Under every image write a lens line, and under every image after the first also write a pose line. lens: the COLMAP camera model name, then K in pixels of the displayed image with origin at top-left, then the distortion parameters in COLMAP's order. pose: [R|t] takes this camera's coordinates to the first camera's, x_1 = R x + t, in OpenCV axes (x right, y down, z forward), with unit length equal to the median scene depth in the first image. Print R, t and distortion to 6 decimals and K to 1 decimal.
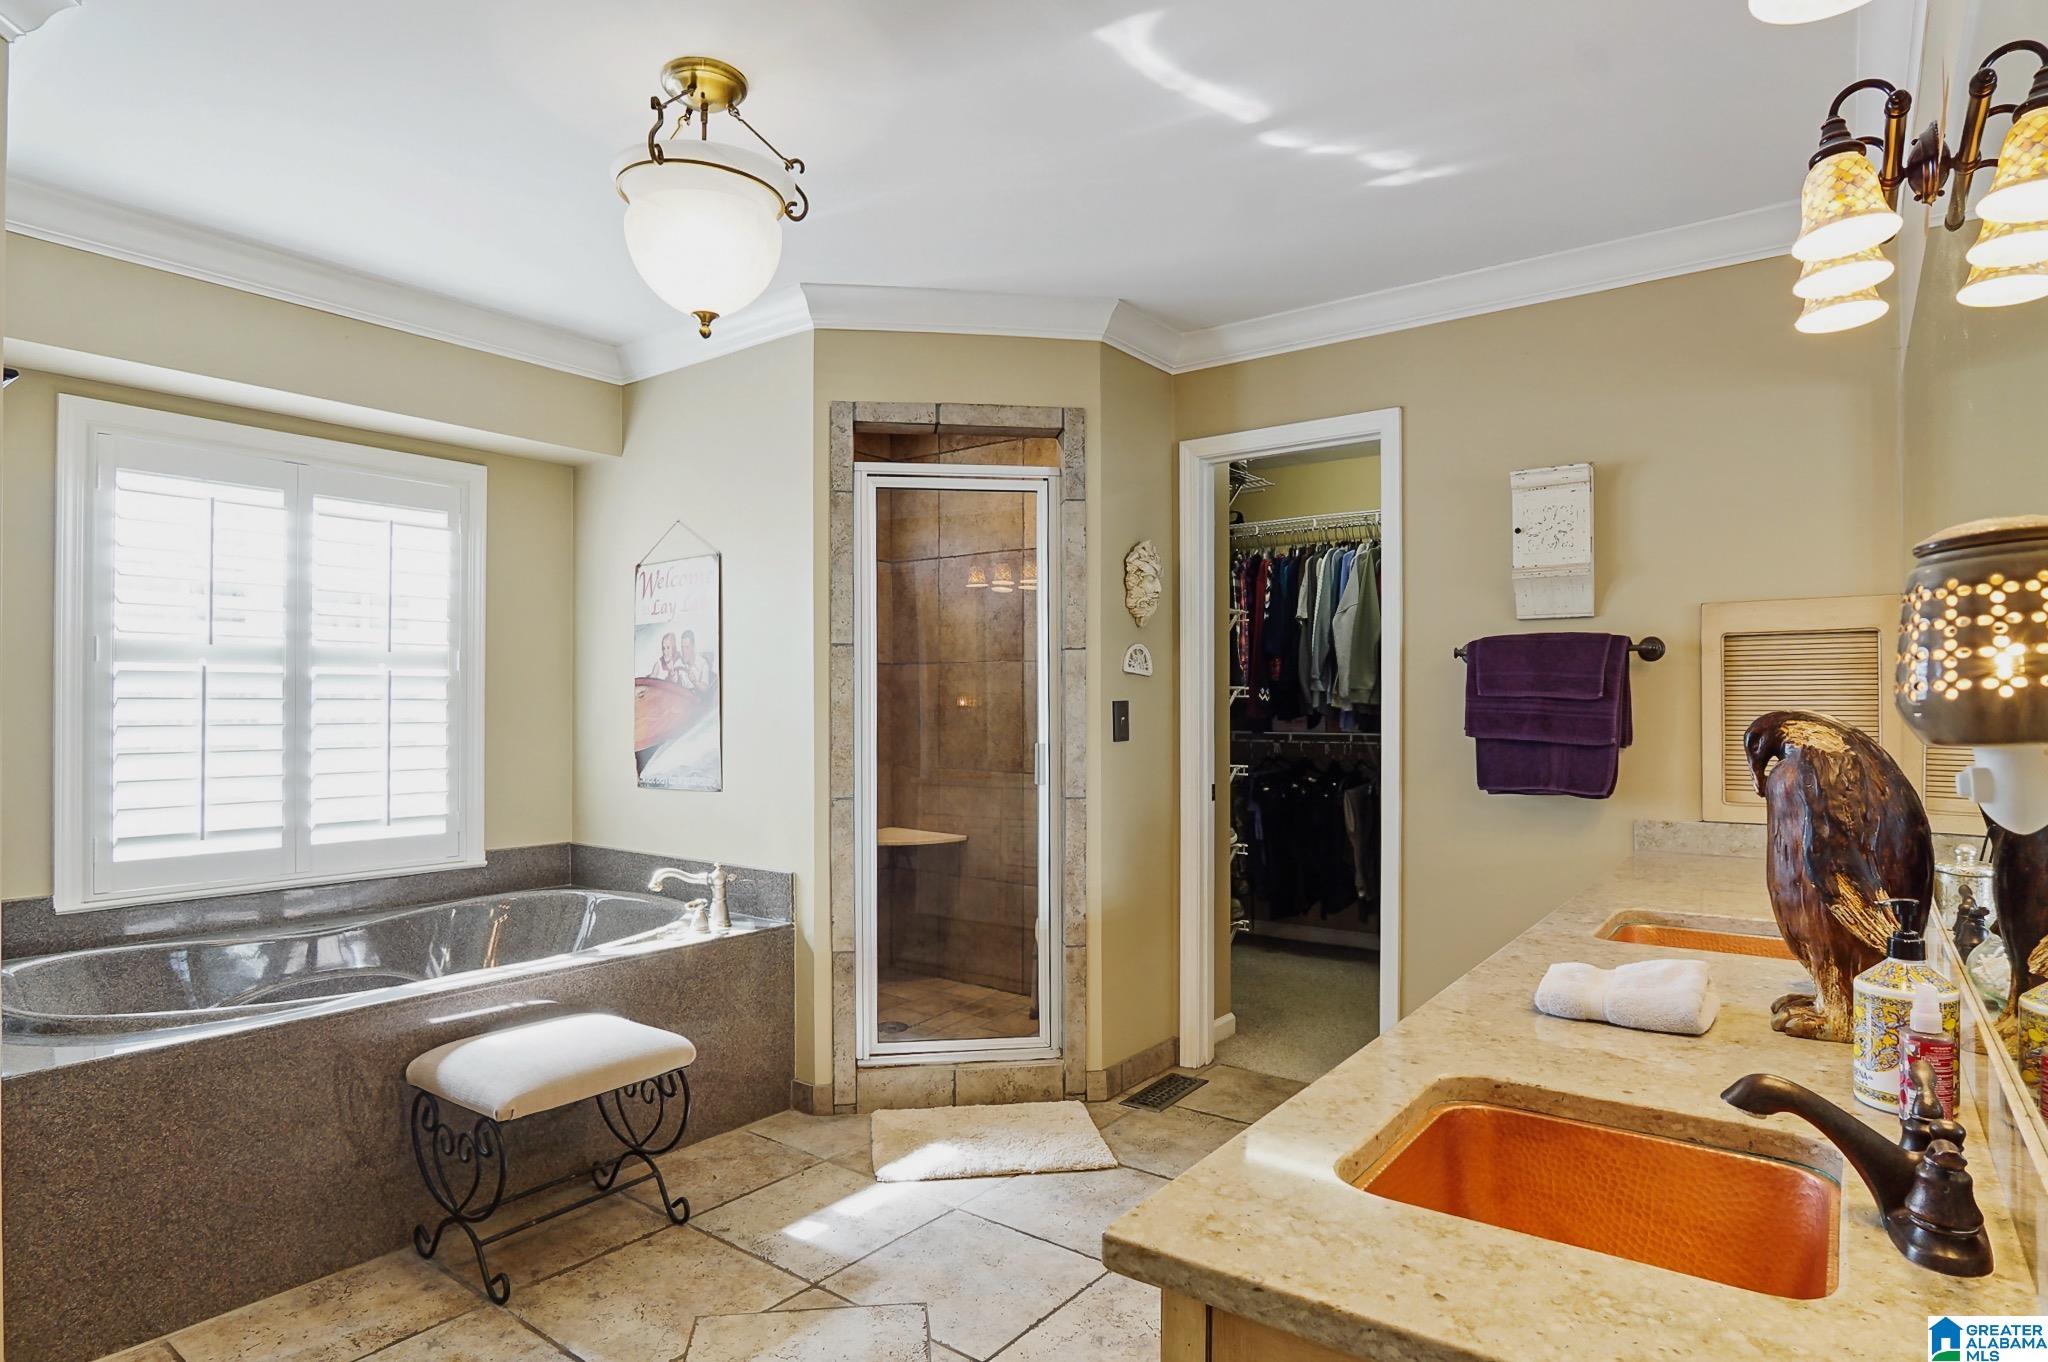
lens RADIAL K [[1098.6, 0, 1018.4], [0, 1098.6, 687.4], [0, 0, 1]] dist [-0.033259, 0.010052]
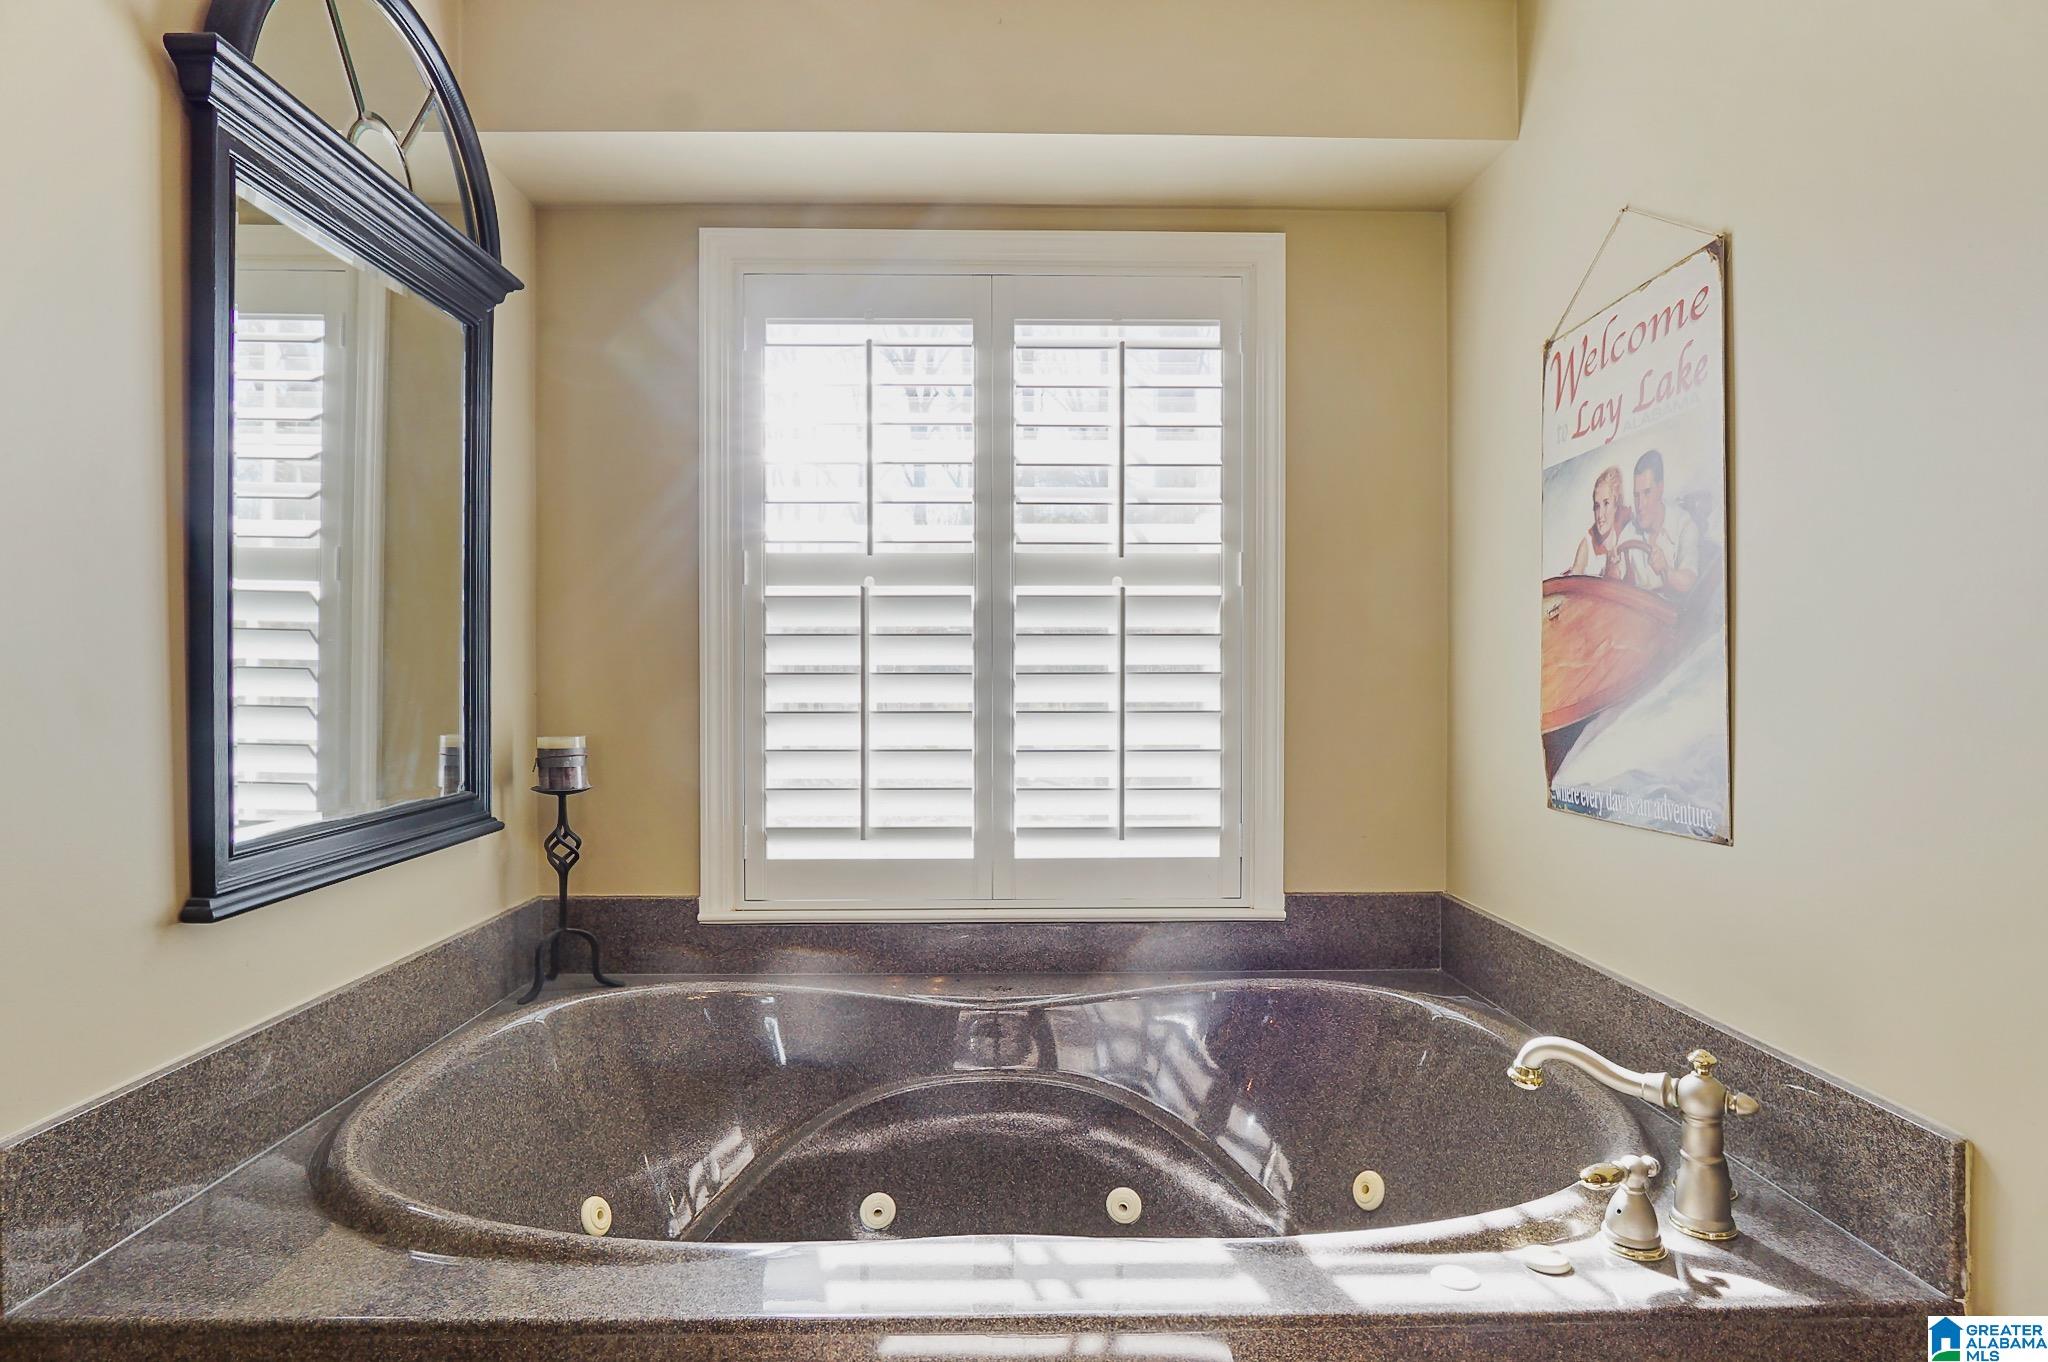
lens RADIAL K [[1098.6, 0, 1018.4], [0, 1098.6, 687.4], [0, 0, 1]] dist [-0.033259, 0.010052]
pose [[0.610138, 0.005478, -0.792276, -0.119504], [0.016229, 0.999680, 0.019410, 0.027283], [0.792129, -0.024700, 0.609854, 0.560716]]
